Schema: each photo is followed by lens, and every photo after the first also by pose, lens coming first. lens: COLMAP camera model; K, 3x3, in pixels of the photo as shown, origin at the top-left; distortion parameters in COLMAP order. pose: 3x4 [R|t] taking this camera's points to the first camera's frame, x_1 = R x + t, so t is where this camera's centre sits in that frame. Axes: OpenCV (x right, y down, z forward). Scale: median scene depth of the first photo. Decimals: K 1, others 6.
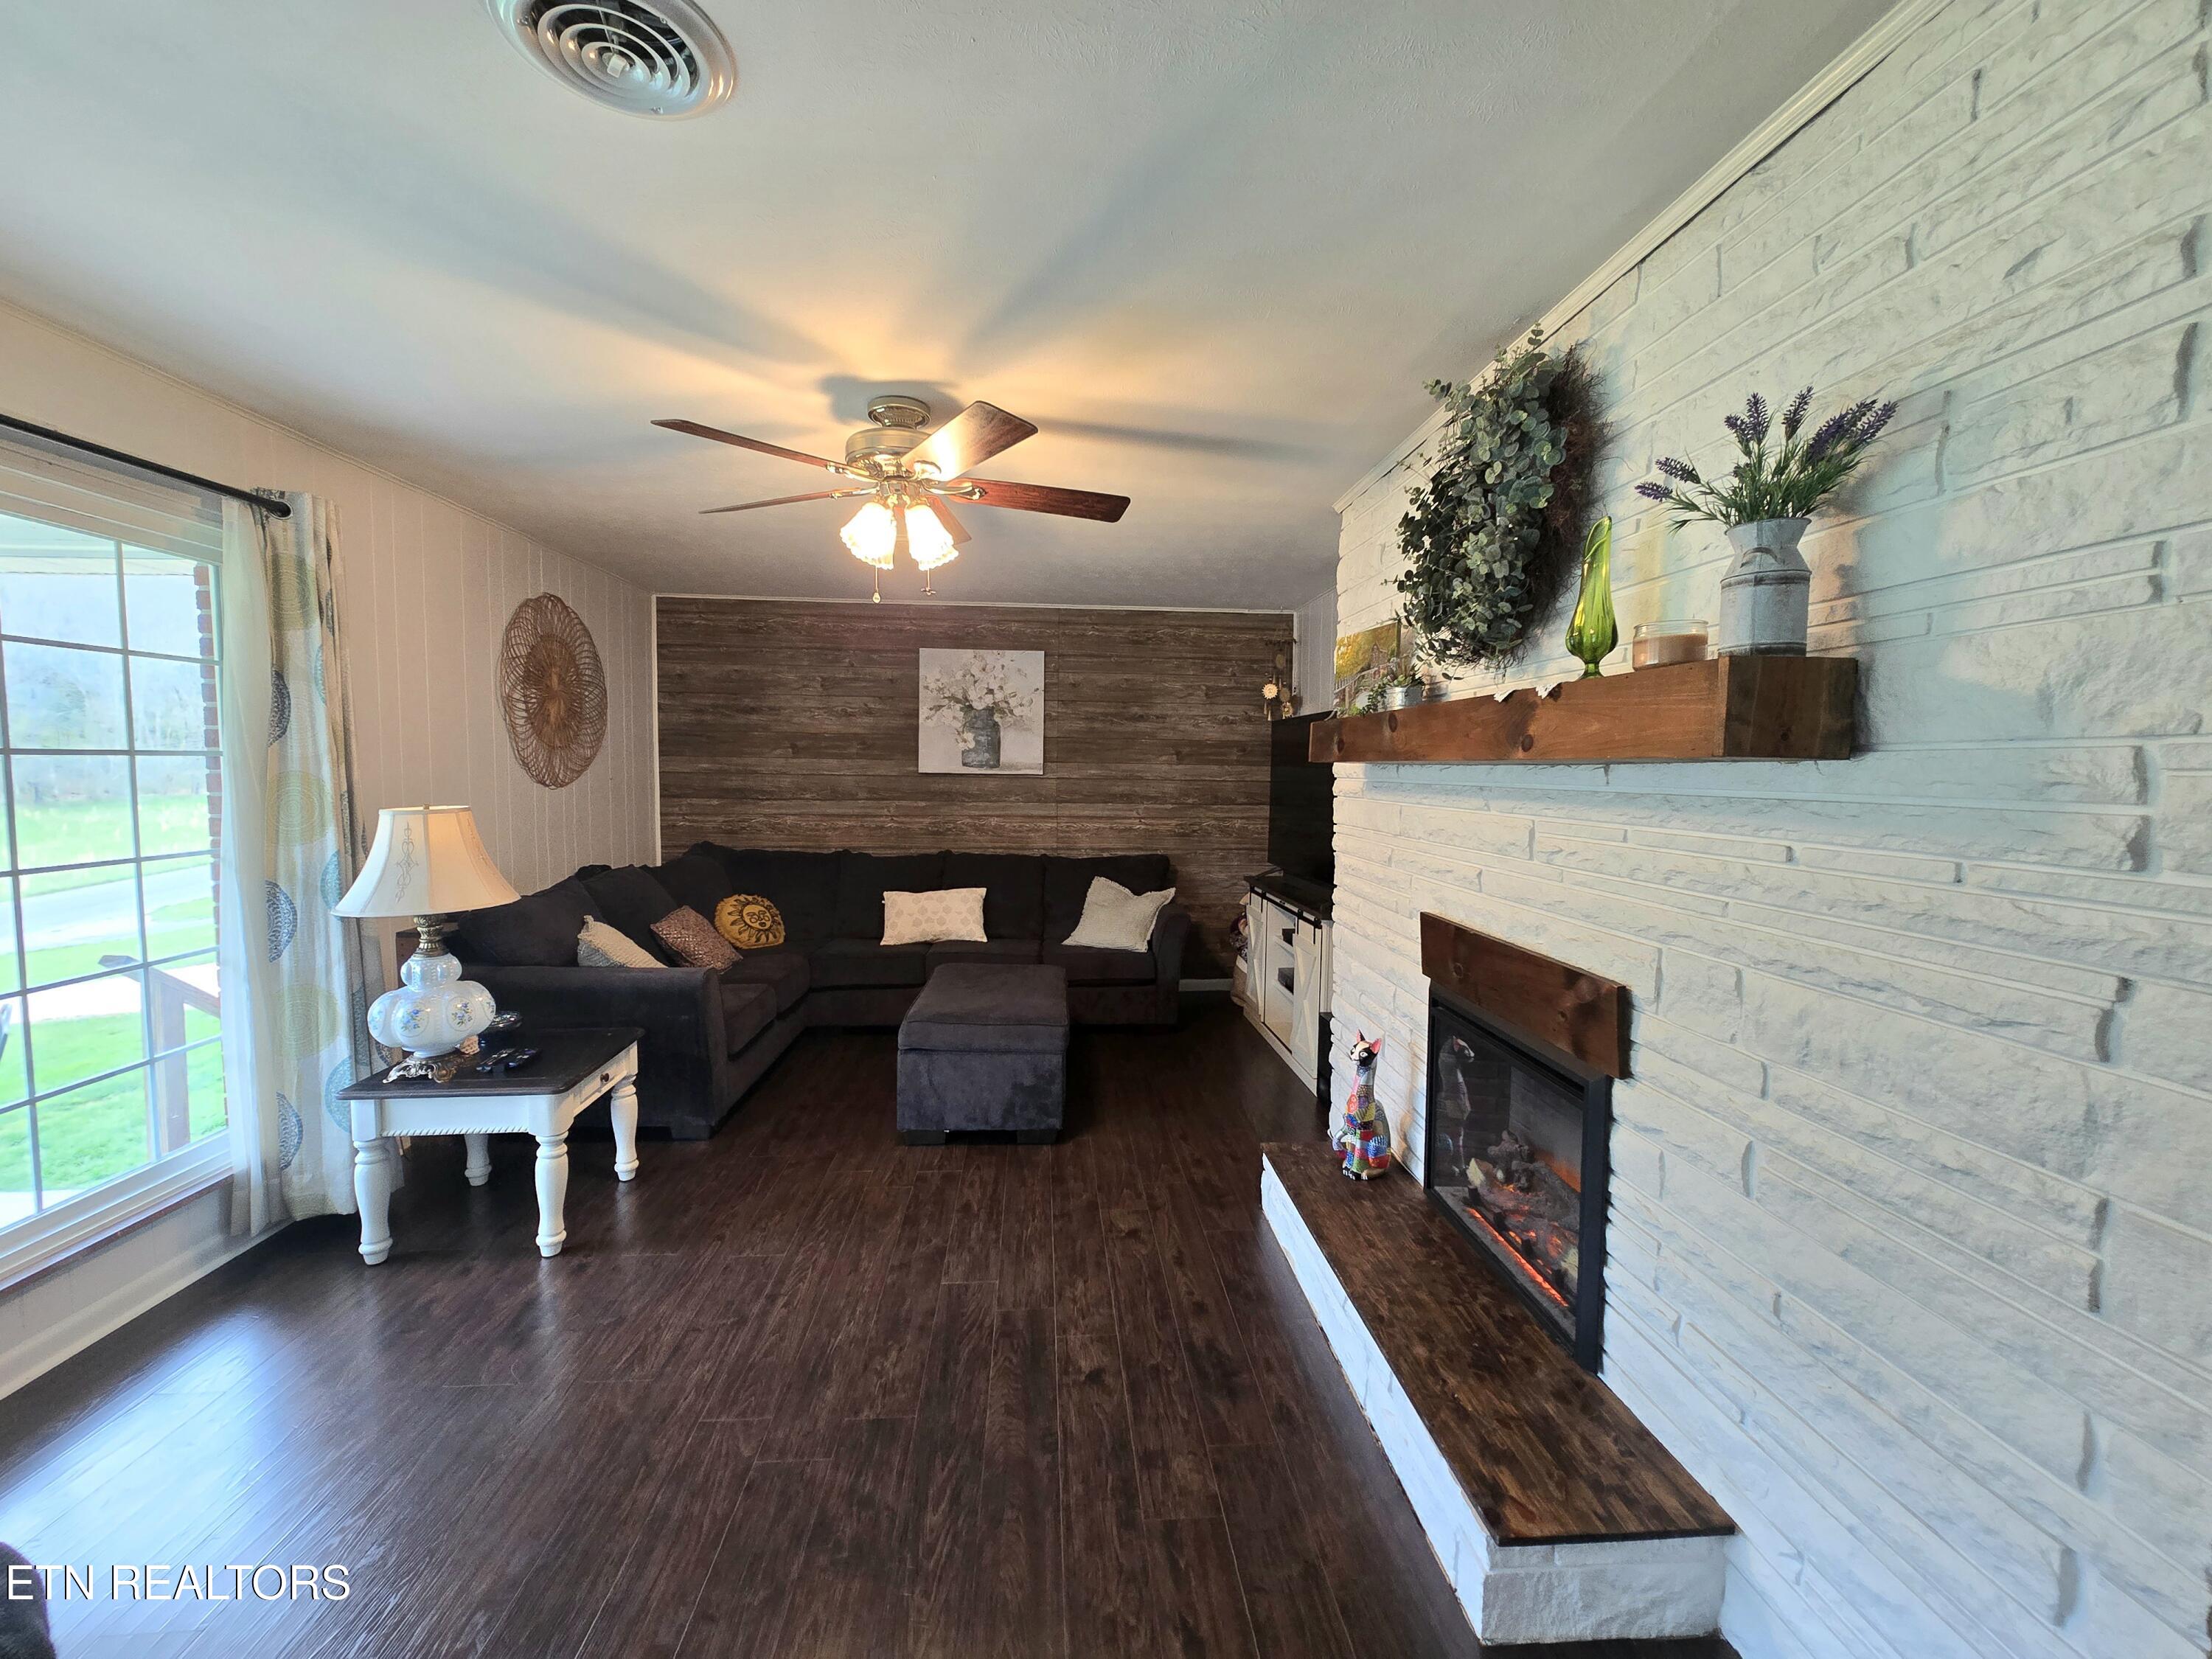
lens RADIAL K [[898.3, 0, 1106.0], [0, 898.3, 829.5], [0, 0, 1]] dist [-0.001990, 0.000114]
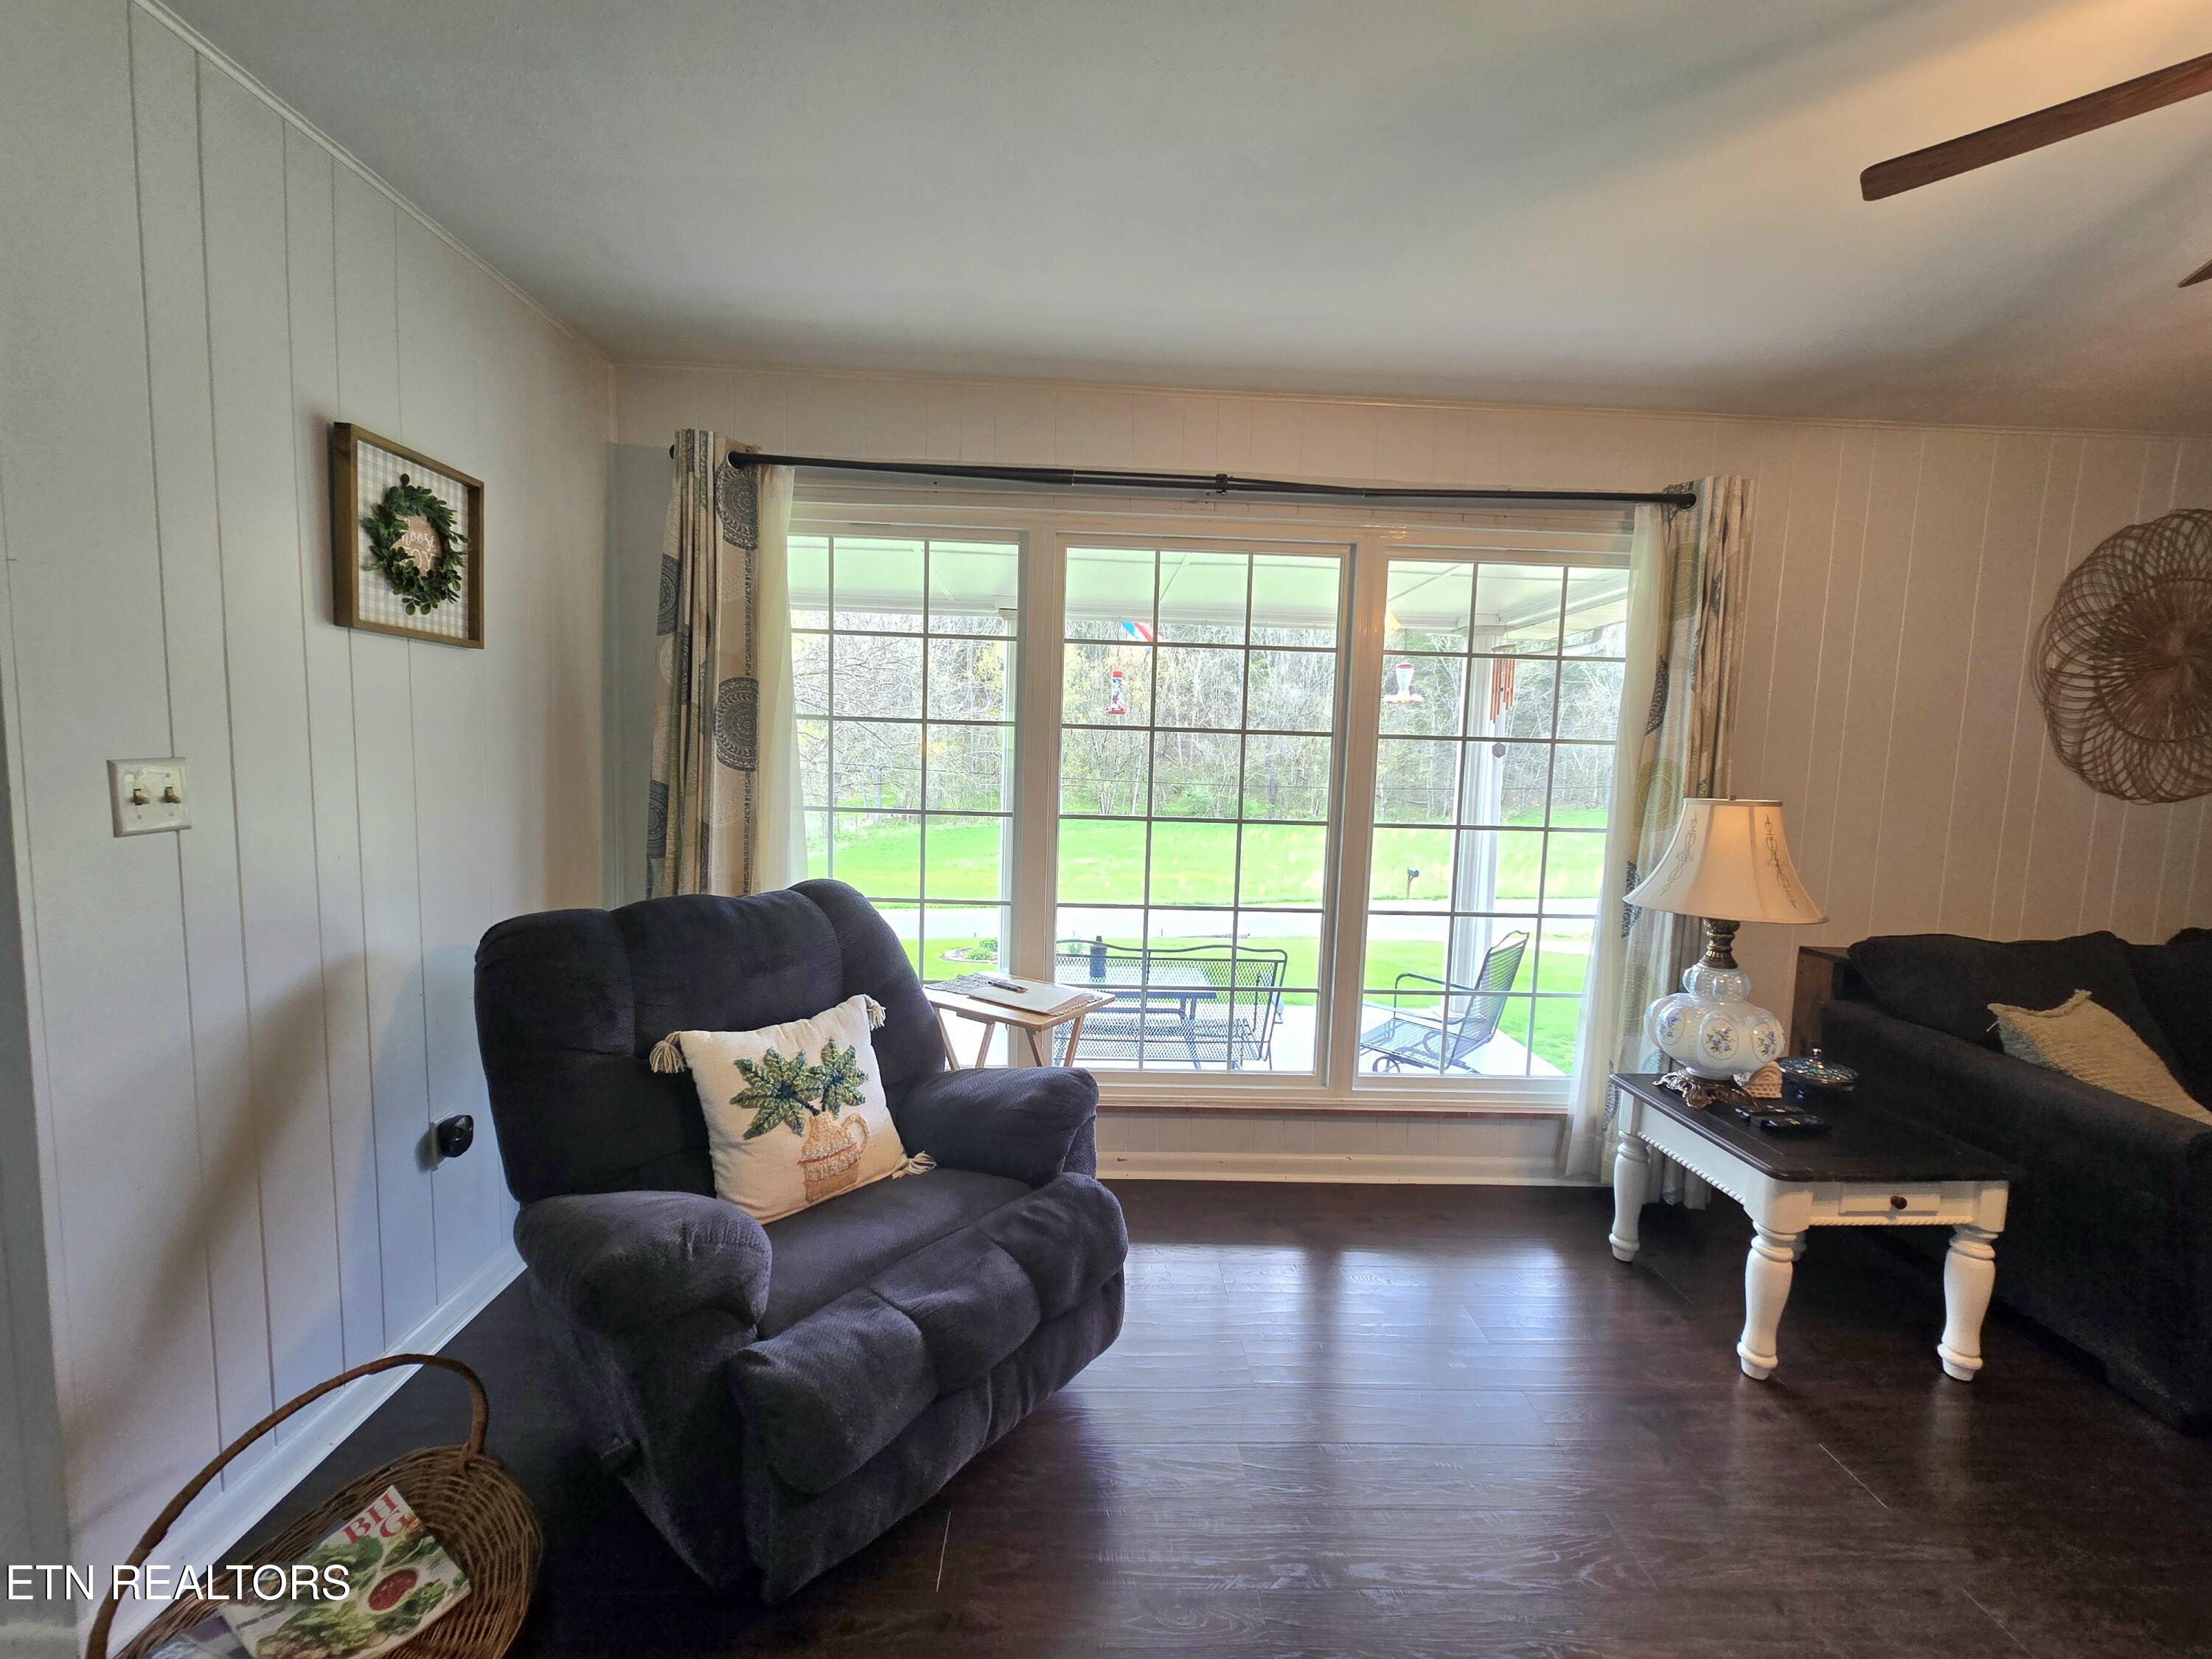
lens RADIAL K [[898.3, 0, 1106.0], [0, 898.3, 829.5], [0, 0, 1]] dist [-0.001990, 0.000114]
pose [[-0.038588, 0.078197, -0.996191, 0.143727], [-0.099988, 0.991628, 0.081712, -0.005355], [0.994240, 0.102760, -0.030446, 0.411434]]
